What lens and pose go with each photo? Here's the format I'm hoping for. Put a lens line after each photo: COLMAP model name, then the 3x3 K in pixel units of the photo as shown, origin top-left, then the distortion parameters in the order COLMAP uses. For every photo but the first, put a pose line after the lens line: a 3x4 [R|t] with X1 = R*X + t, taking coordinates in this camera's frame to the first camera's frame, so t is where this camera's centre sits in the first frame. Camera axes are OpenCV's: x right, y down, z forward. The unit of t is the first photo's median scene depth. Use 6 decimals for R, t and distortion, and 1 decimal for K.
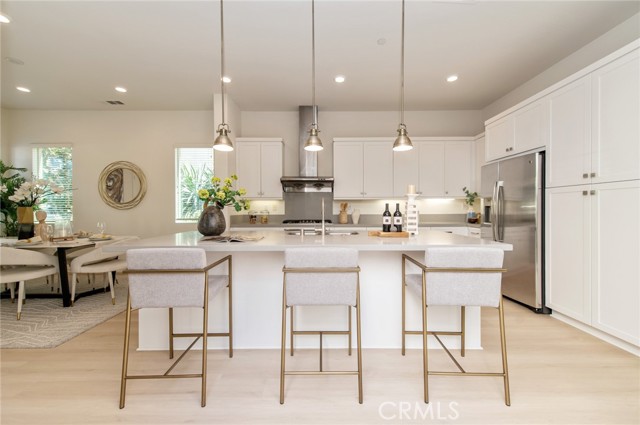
lens RADIAL K [[252.7, 0, 324.6], [0, 252.7, 210.0], [0, 0, 1]] dist [0.008487, -0.000296]
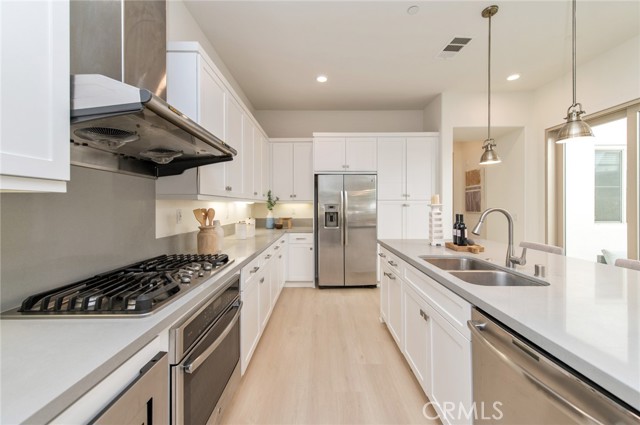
lens RADIAL K [[252.7, 0, 324.6], [0, 252.7, 210.0], [0, 0, 1]] dist [0.008487, -0.000296]
pose [[-0.003063, -0.011026, 0.999935, -0.435531], [0.003995, 0.999931, 0.011038, -0.034232], [-0.999987, 0.004029, -0.003019, 0.962634]]
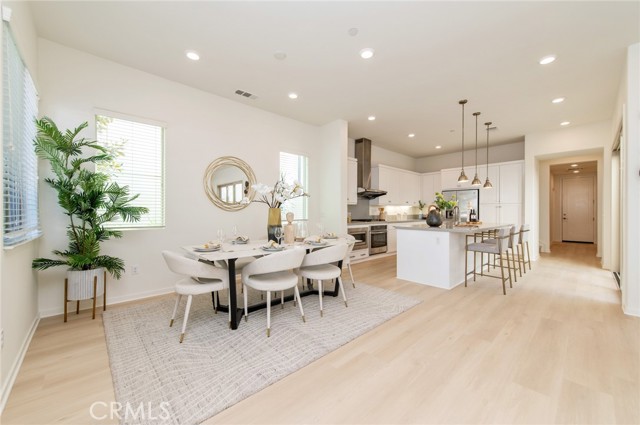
lens RADIAL K [[252.7, 0, 324.6], [0, 252.7, 210.0], [0, 0, 1]] dist [0.008487, -0.000296]
pose [[0.726048, 0.010011, 0.687571, -1.460485], [-0.002686, 0.999928, -0.011723, 0.005179], [-0.687639, 0.006665, 0.726022, 0.167257]]
